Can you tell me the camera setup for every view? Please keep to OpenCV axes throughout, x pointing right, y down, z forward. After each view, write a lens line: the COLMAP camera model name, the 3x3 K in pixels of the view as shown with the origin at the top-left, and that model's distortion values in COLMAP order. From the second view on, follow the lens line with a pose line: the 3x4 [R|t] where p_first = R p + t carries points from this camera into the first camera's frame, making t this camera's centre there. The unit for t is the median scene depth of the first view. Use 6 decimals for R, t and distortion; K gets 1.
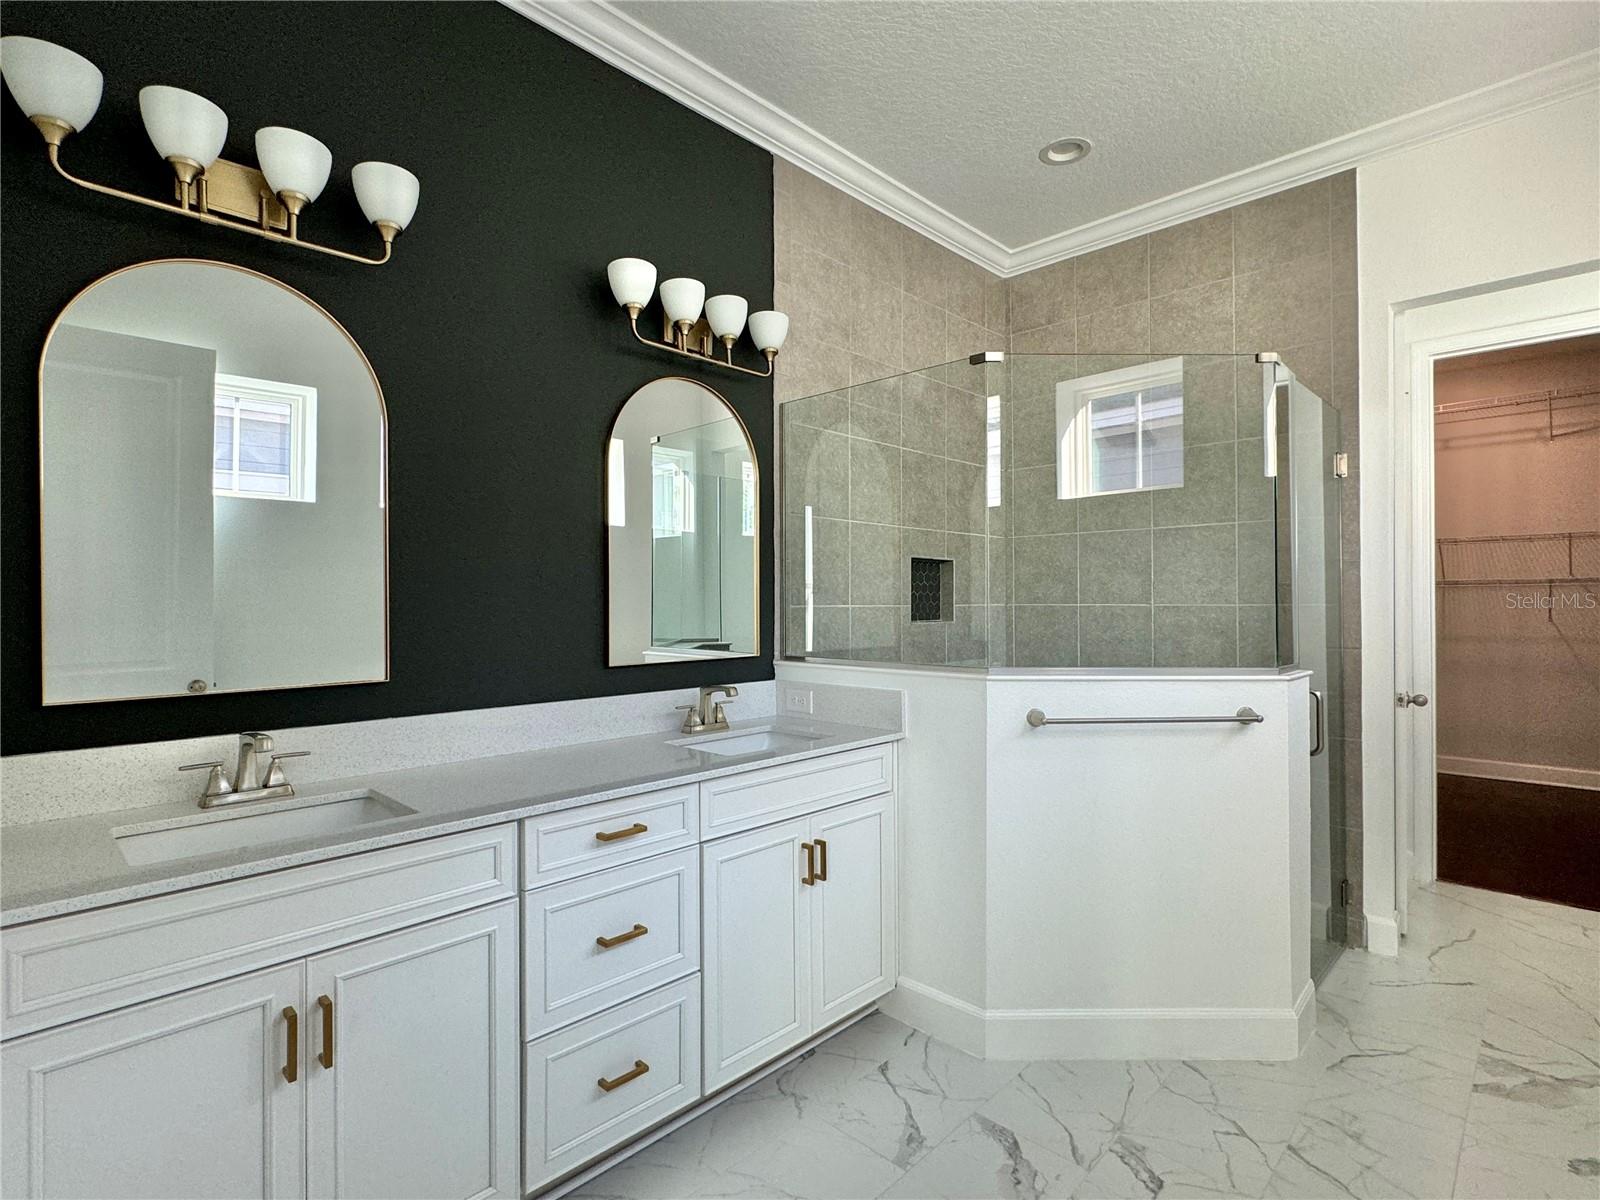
lens RADIAL K [[793.5, 0, 792.4], [0, 793.5, 597.6], [0, 0, 1]] dist [0.001133, -0.000911]
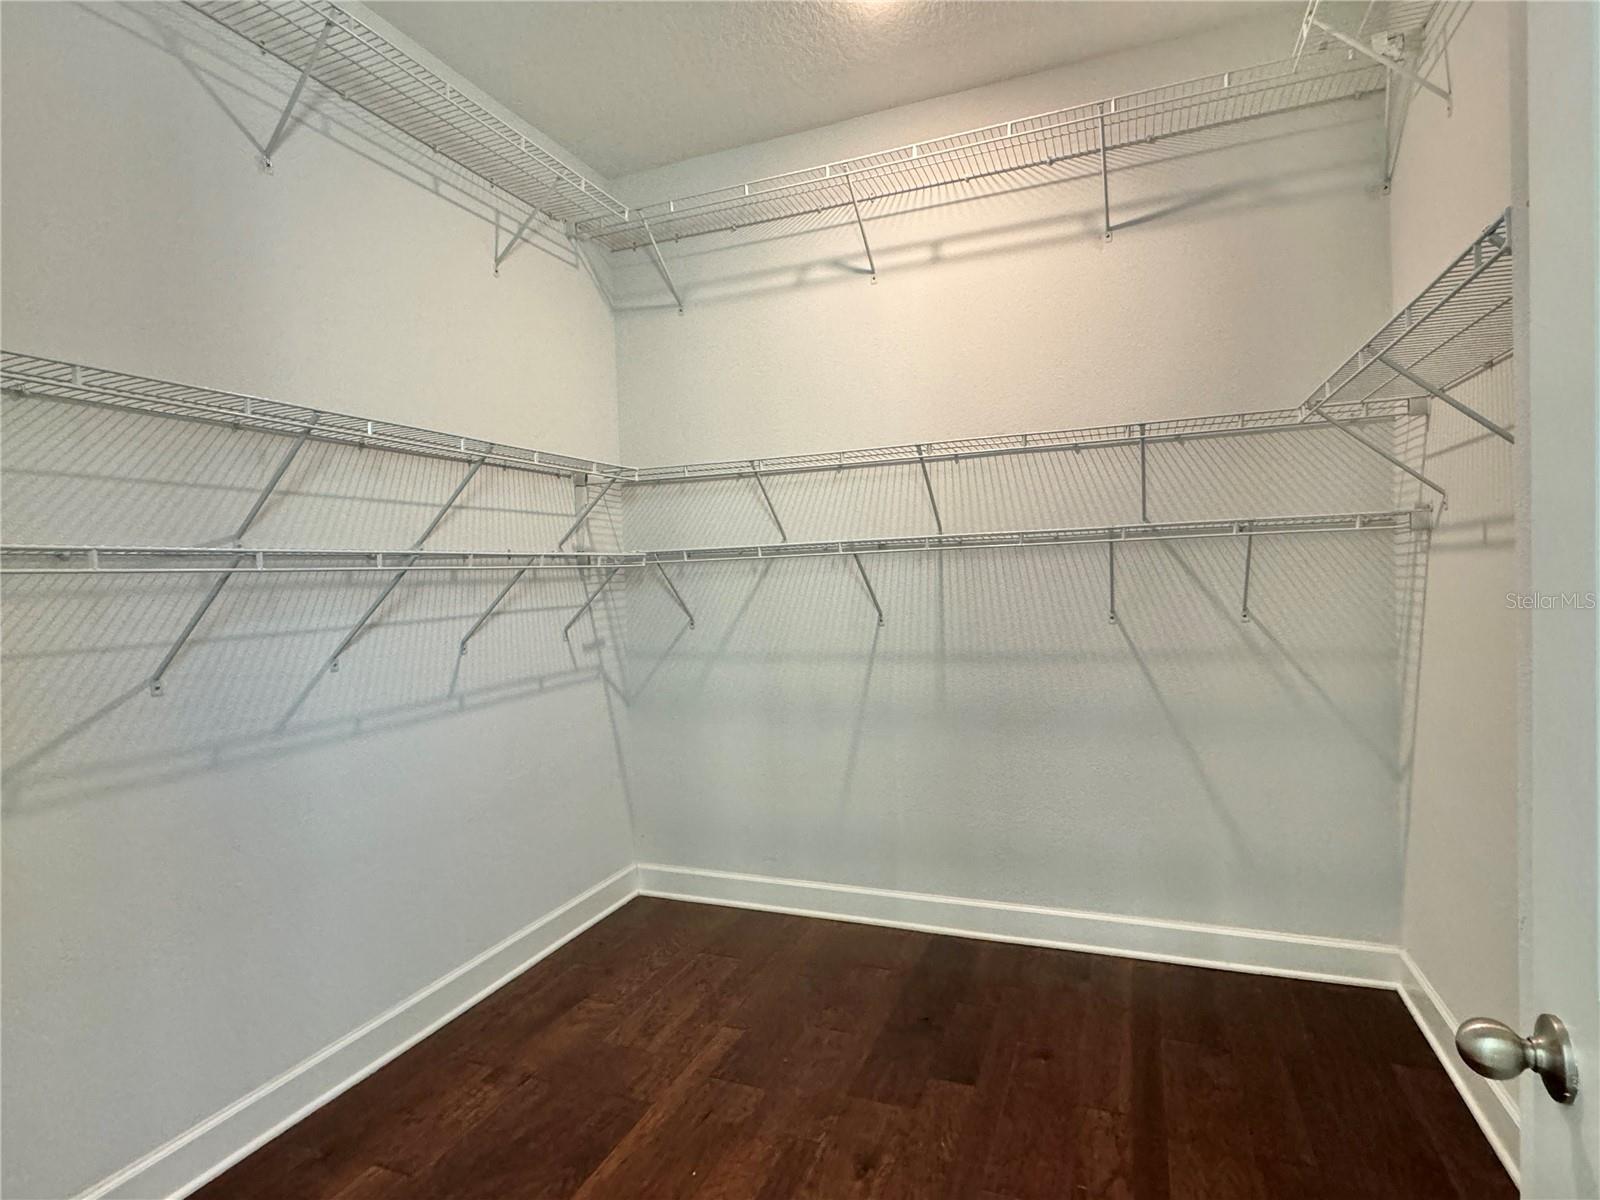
lens RADIAL K [[835.0, 0, 798.4], [0, 835.0, 602.5], [0, 0, 1]] dist [0.017926, 0.000968]
pose [[0.919541, -0.041193, 0.390829, 1.291839], [0.030211, 0.998958, 0.034208, -0.006186], [-0.391830, -0.019648, 0.919828, 1.349246]]
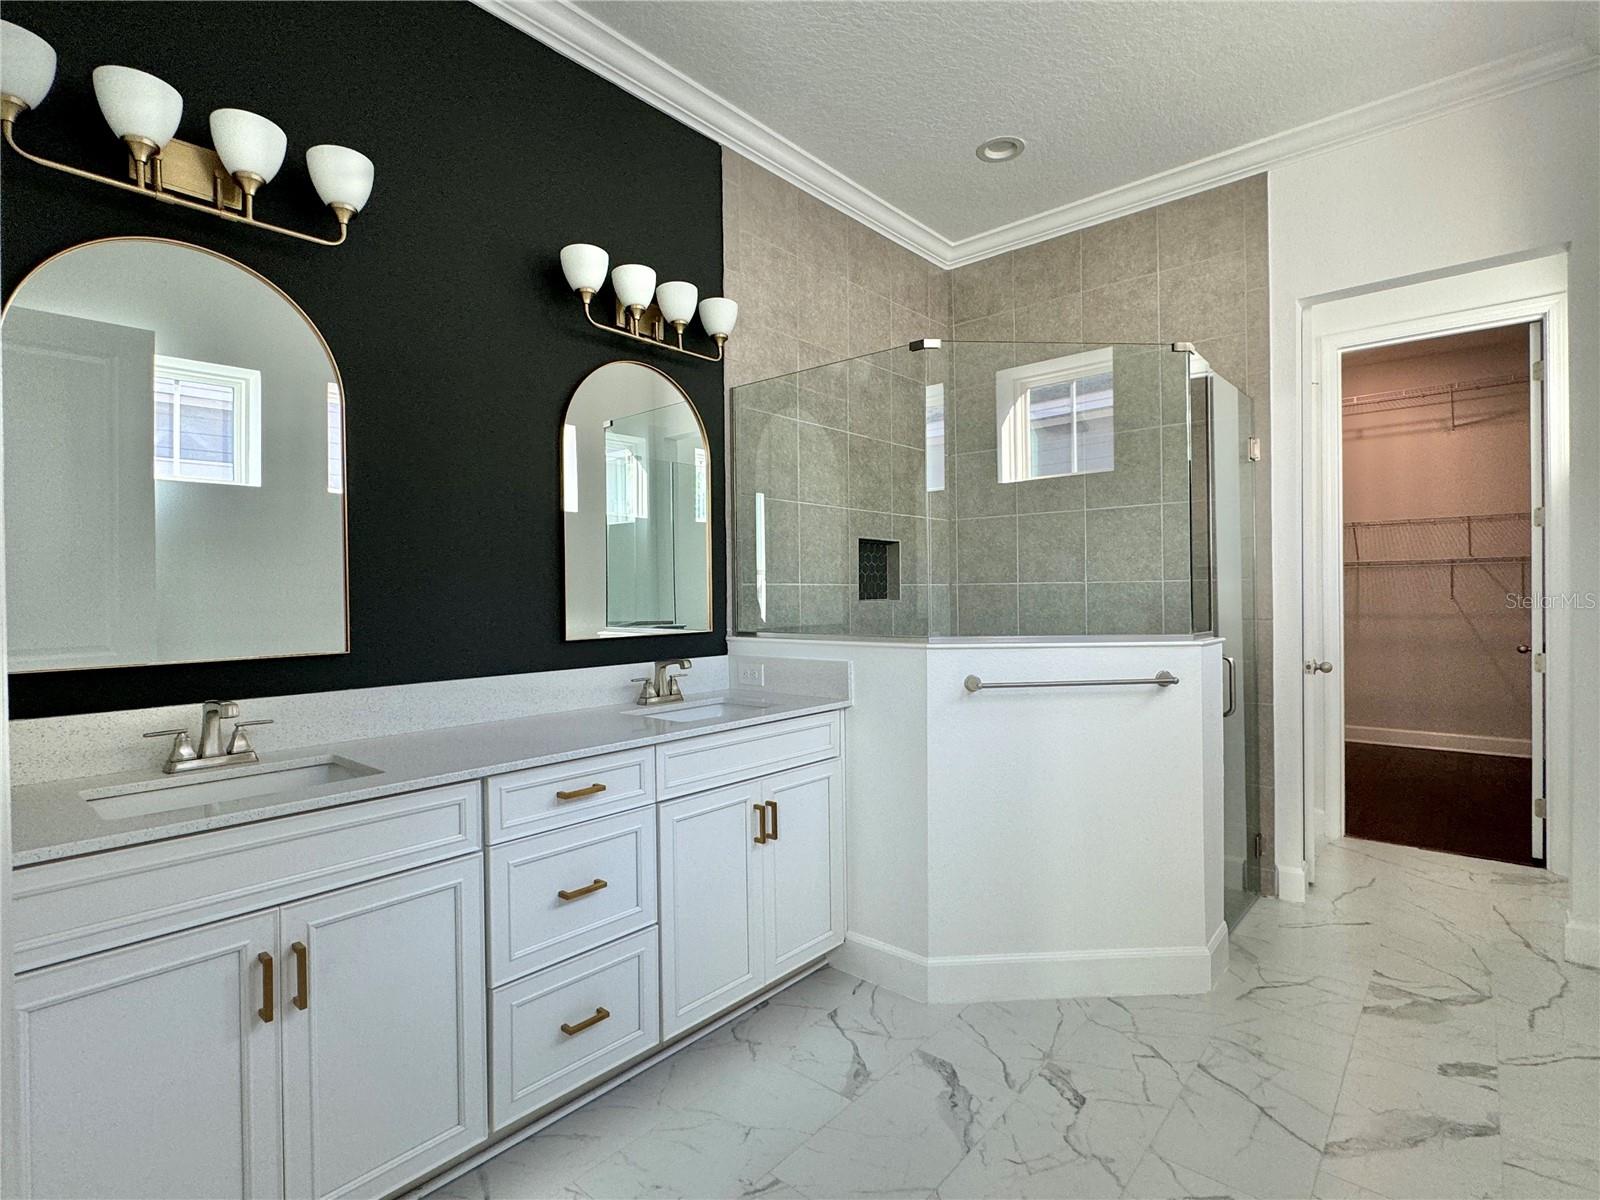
lens RADIAL K [[793.5, 0, 794.8], [0, 793.5, 597.1], [0, 0, 1]] dist [0.001133, -0.000911]
pose [[0.998186, -0.008933, 0.059541, 0.005037], [0.008352, 0.999915, 0.009993, 0.020288], [-0.059625, -0.009478, 0.998176, -0.044371]]
